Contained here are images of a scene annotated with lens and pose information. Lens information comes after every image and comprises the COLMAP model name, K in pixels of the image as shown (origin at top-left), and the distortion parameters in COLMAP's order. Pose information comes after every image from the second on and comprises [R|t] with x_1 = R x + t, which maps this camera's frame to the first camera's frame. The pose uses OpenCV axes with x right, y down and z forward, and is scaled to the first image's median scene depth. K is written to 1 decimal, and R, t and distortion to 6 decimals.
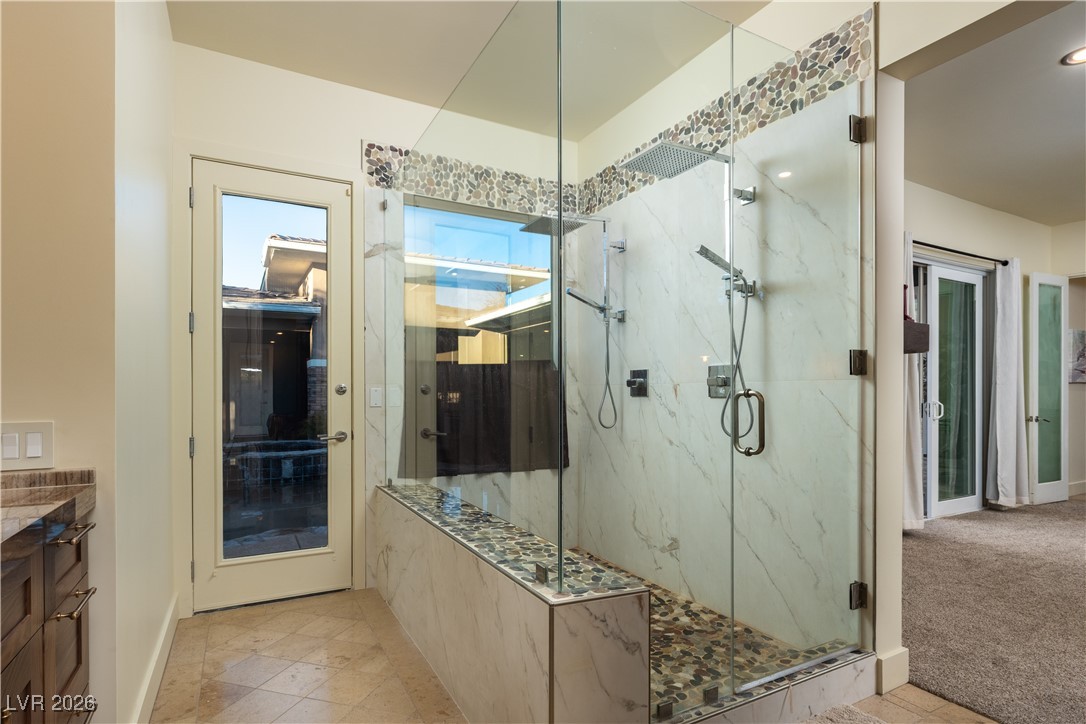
lens RADIAL K [[550.7, 0, 541.2], [0, 550.7, 393.0], [0, 0, 1]] dist [-0.000994, 0.000143]
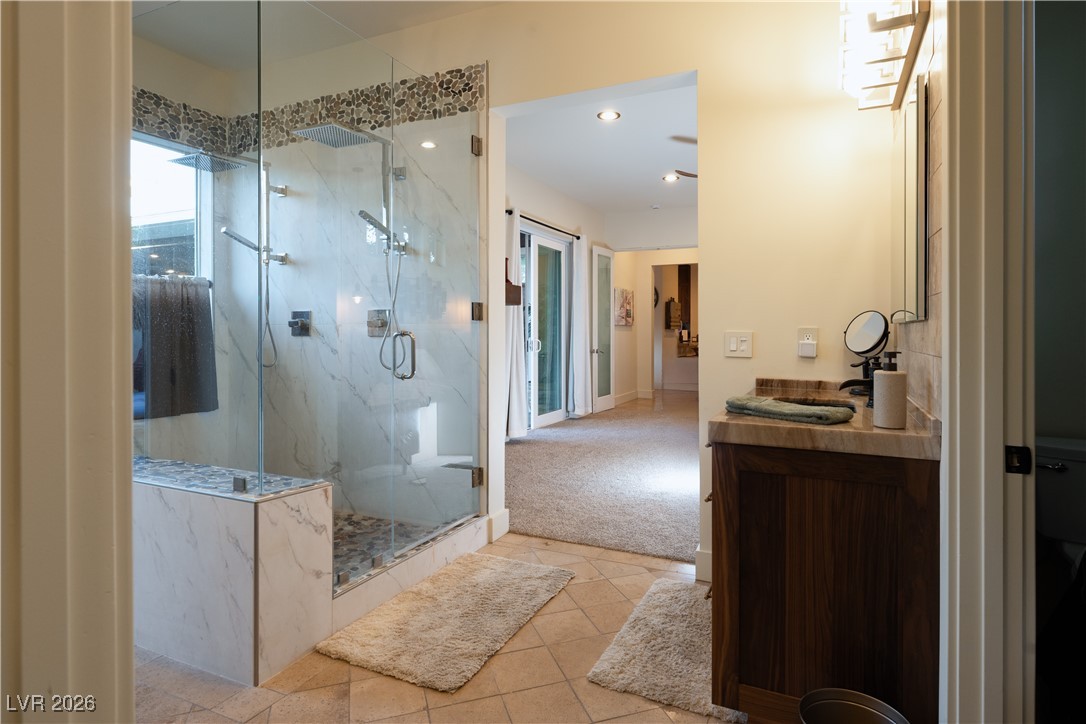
lens RADIAL K [[576.8, 0, 544.6], [0, 576.8, 334.5], [0, 0, 1]] dist [-0.001704, -0.000645]
pose [[0.815113, -0.002343, 0.579297, -0.103681], [0.000409, 0.999994, 0.003468, -0.000652], [-0.579302, -0.002590, 0.815109, -0.226182]]
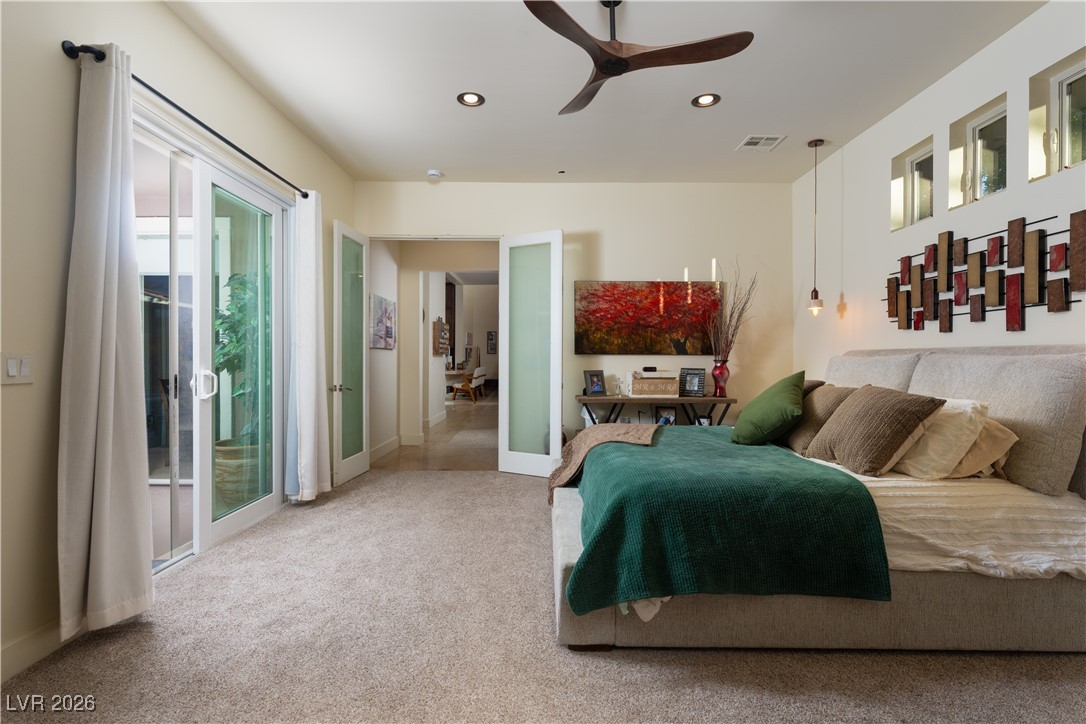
lens RADIAL K [[507.4, 0, 543.0], [0, 507.4, 362.0], [0, 0, 1]] dist [-0.000564, -0.000059]
pose [[0.476722, -0.005896, 0.879034, 0.704974], [-0.002994, 0.999961, 0.008330, -0.005146], [-0.879049, -0.006603, 0.476686, 0.676827]]
